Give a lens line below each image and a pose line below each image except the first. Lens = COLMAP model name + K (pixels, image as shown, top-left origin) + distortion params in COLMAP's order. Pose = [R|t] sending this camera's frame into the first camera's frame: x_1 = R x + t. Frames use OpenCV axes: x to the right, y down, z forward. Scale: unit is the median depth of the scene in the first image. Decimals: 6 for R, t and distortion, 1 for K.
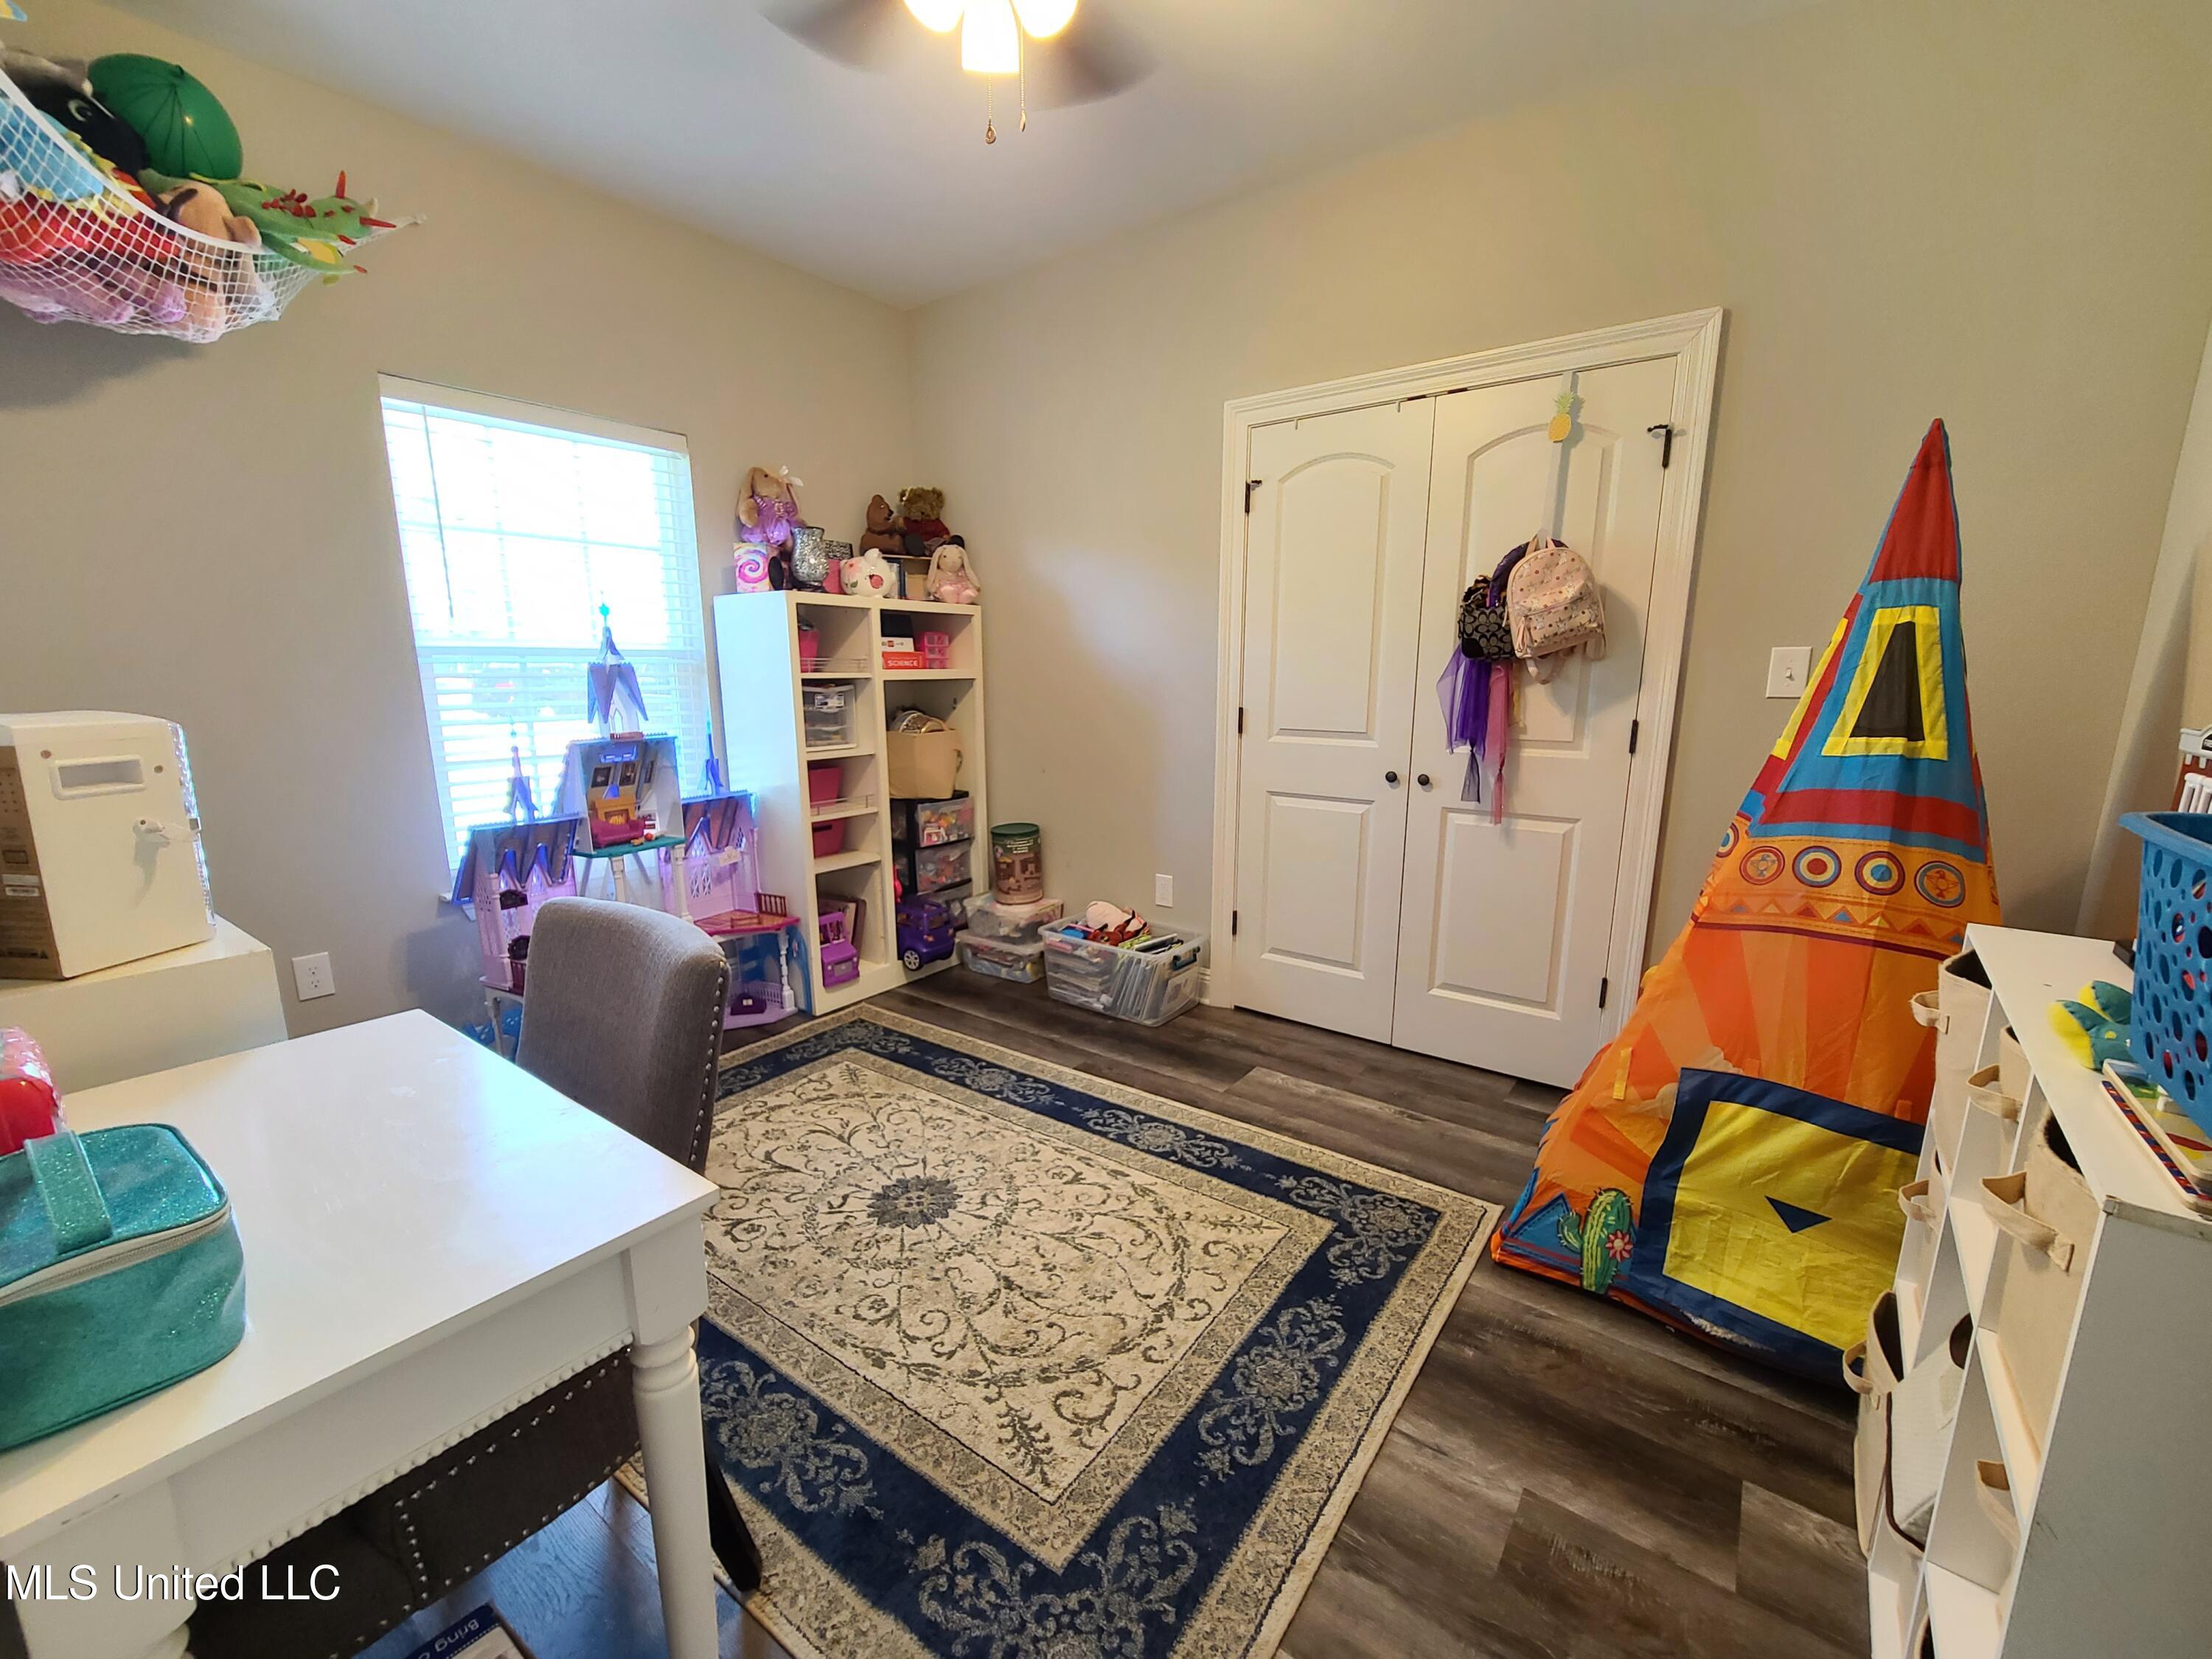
lens RADIAL K [[910.6, 0, 1106.3], [0, 910.6, 852.7], [0, 0, 1]] dist [0.000710, -0.000783]
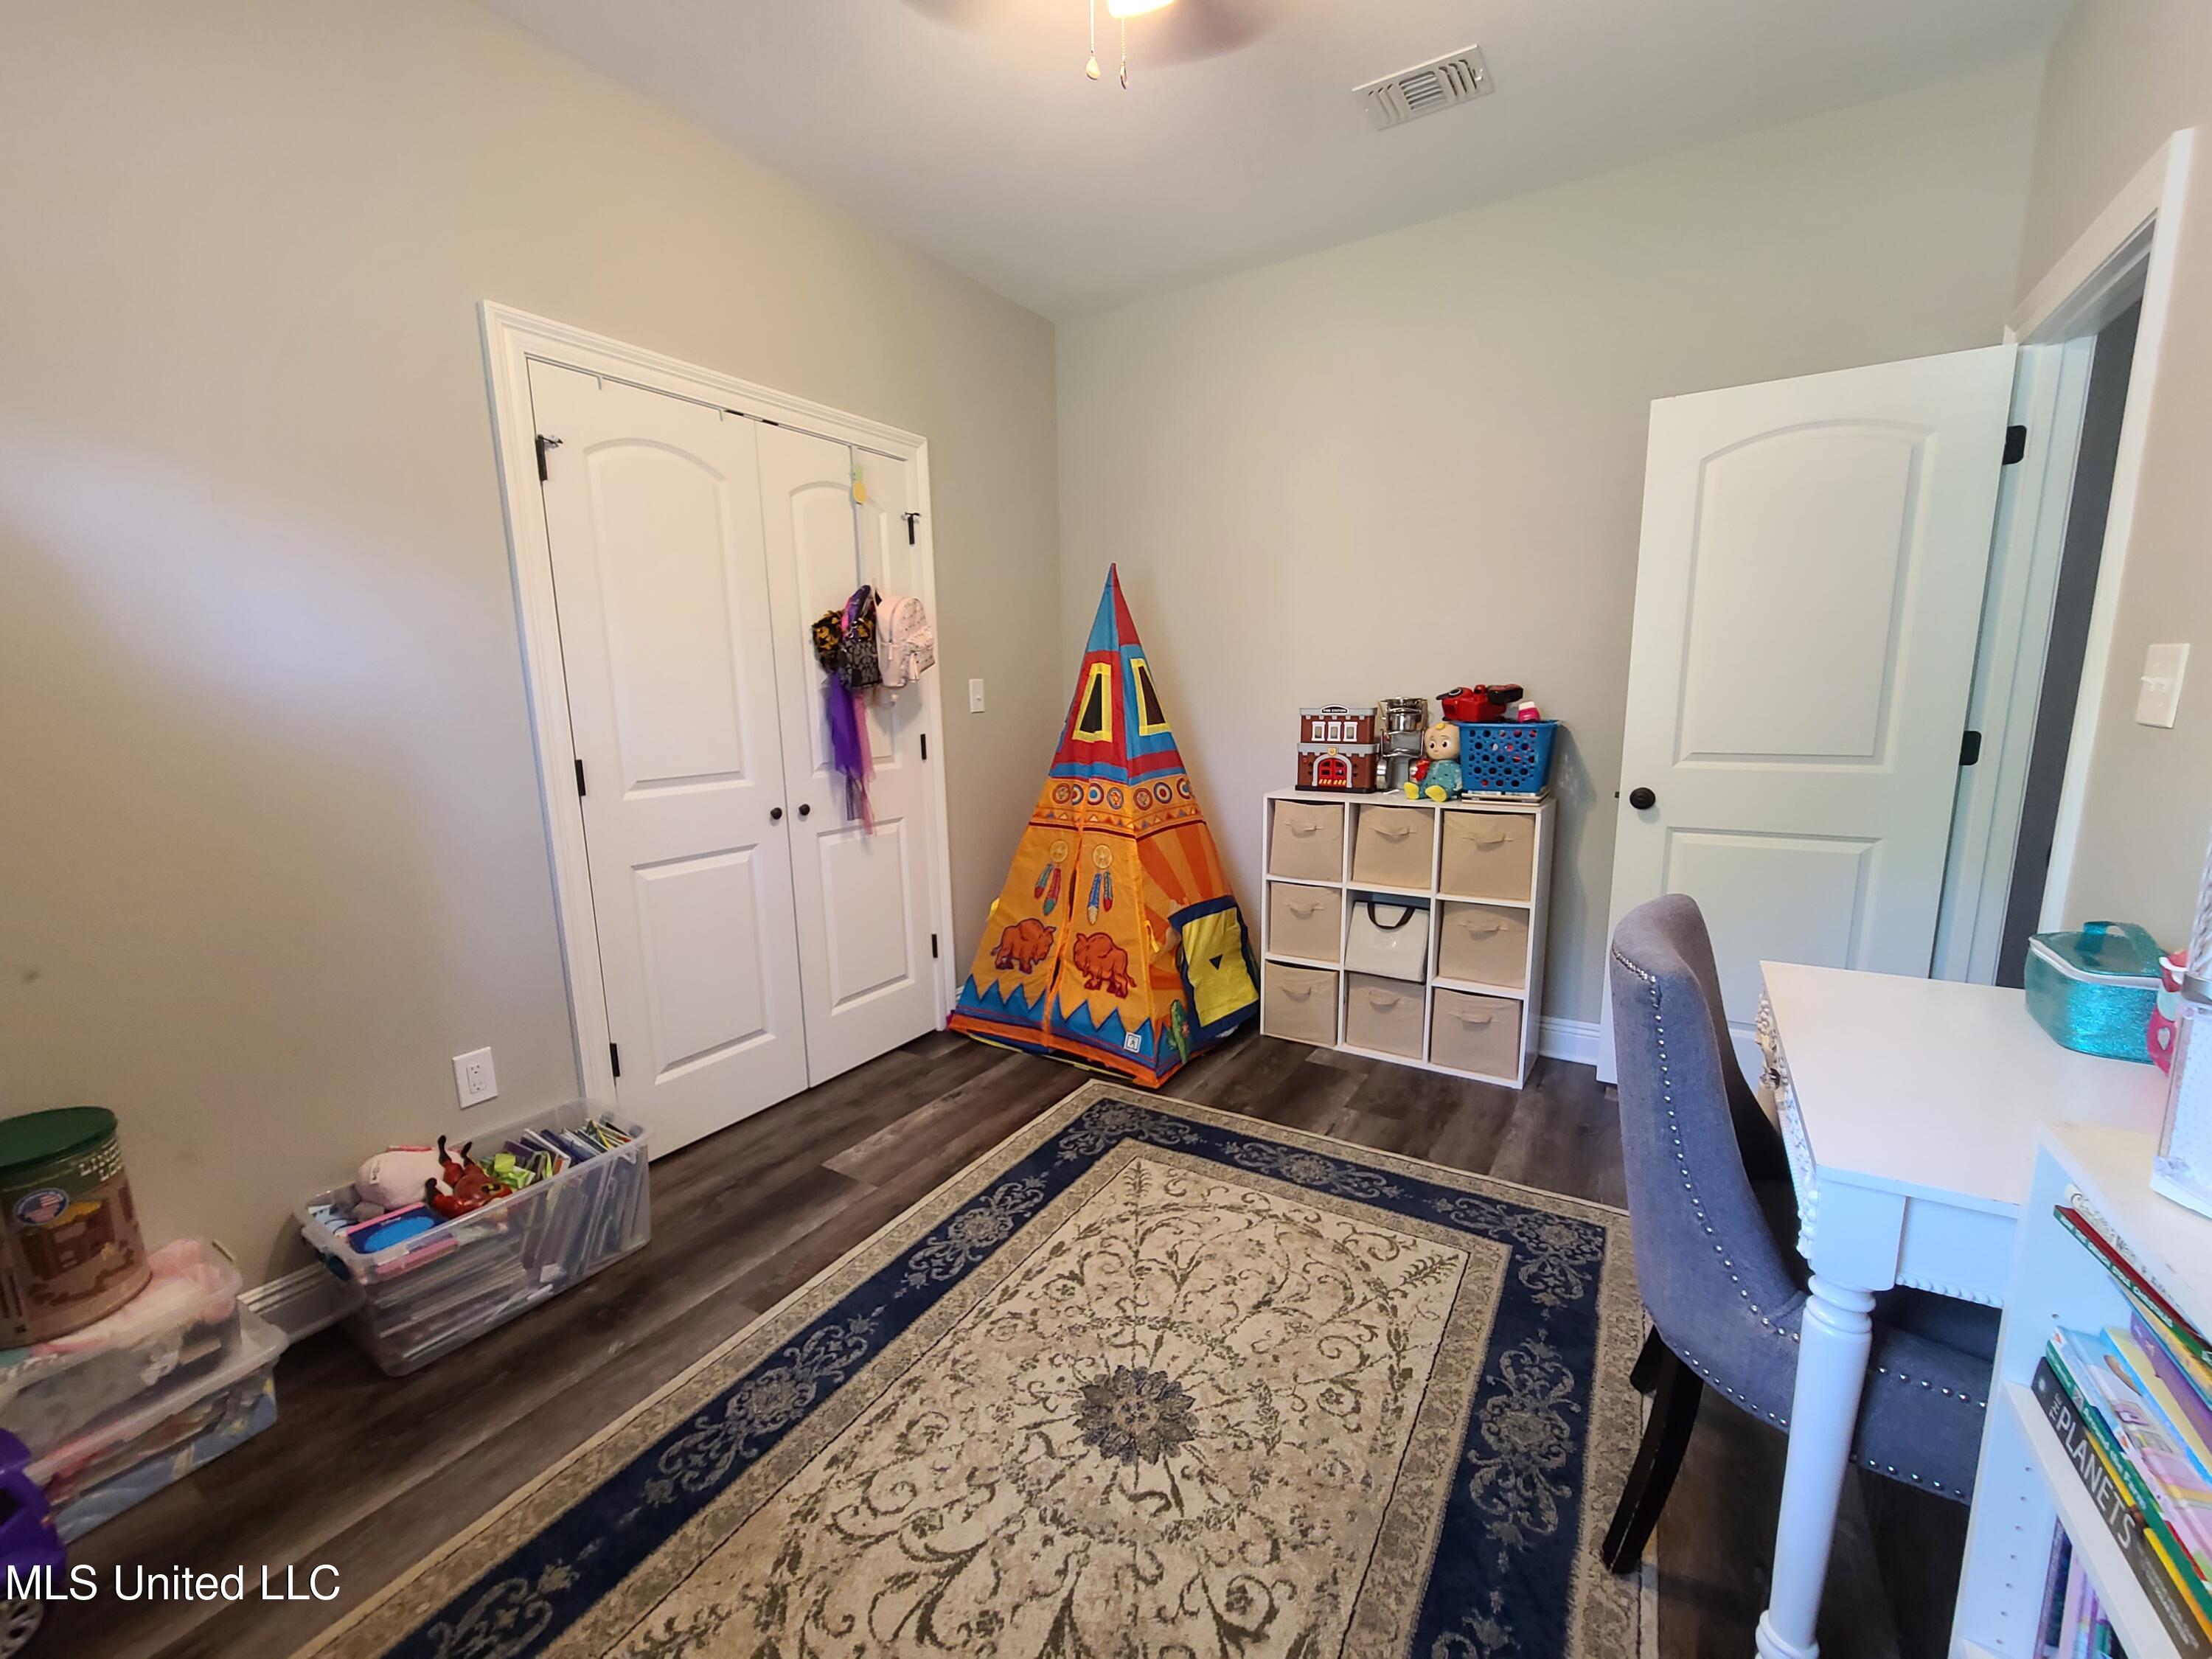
lens RADIAL K [[910.6, 0, 1106.3], [0, 910.6, 852.7], [0, 0, 1]] dist [0.000710, -0.000783]
pose [[-0.087808, -0.178724, 0.979973, -0.861156], [0.216826, 0.956756, 0.193918, -0.203542], [-0.972253, 0.229511, -0.045259, 0.961076]]
